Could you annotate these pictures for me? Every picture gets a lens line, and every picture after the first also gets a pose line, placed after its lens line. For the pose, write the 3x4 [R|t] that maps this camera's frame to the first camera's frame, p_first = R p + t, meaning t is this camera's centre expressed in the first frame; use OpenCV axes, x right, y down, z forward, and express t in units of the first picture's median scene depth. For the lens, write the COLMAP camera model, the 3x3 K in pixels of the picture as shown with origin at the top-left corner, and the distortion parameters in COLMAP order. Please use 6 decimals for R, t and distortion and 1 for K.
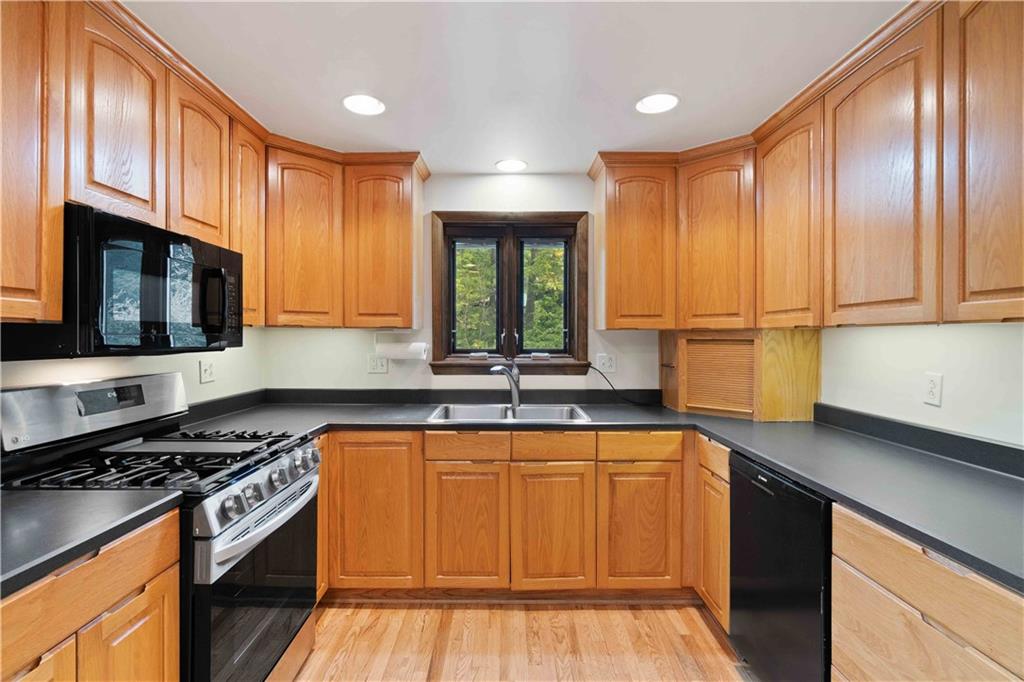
lens RADIAL K [[489.7, 0, 511.2], [0, 489.7, 339.7], [0, 0, 1]] dist [0.001330, 0.001058]
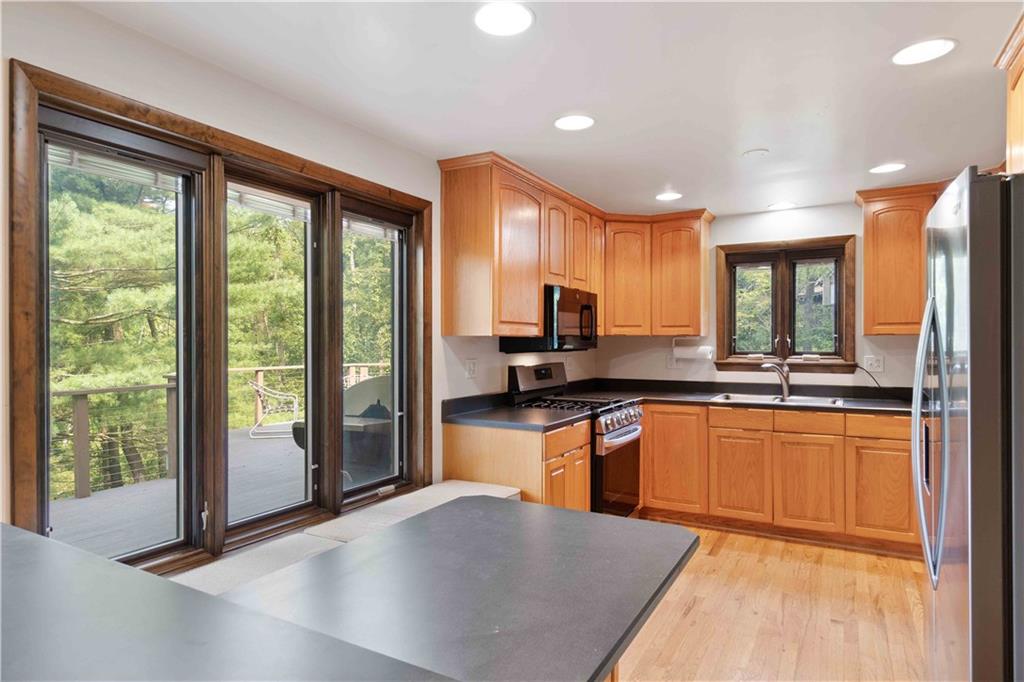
lens RADIAL K [[590.5, 0, 507.8], [0, 590.5, 347.8], [0, 0, 1]] dist [0.008424, 0.001585]
pose [[0.866628, 0.001417, -0.498953, 0.179153], [0.000377, 0.999994, 0.003495, 0.005504], [0.498954, -0.003217, 0.866622, -0.805291]]
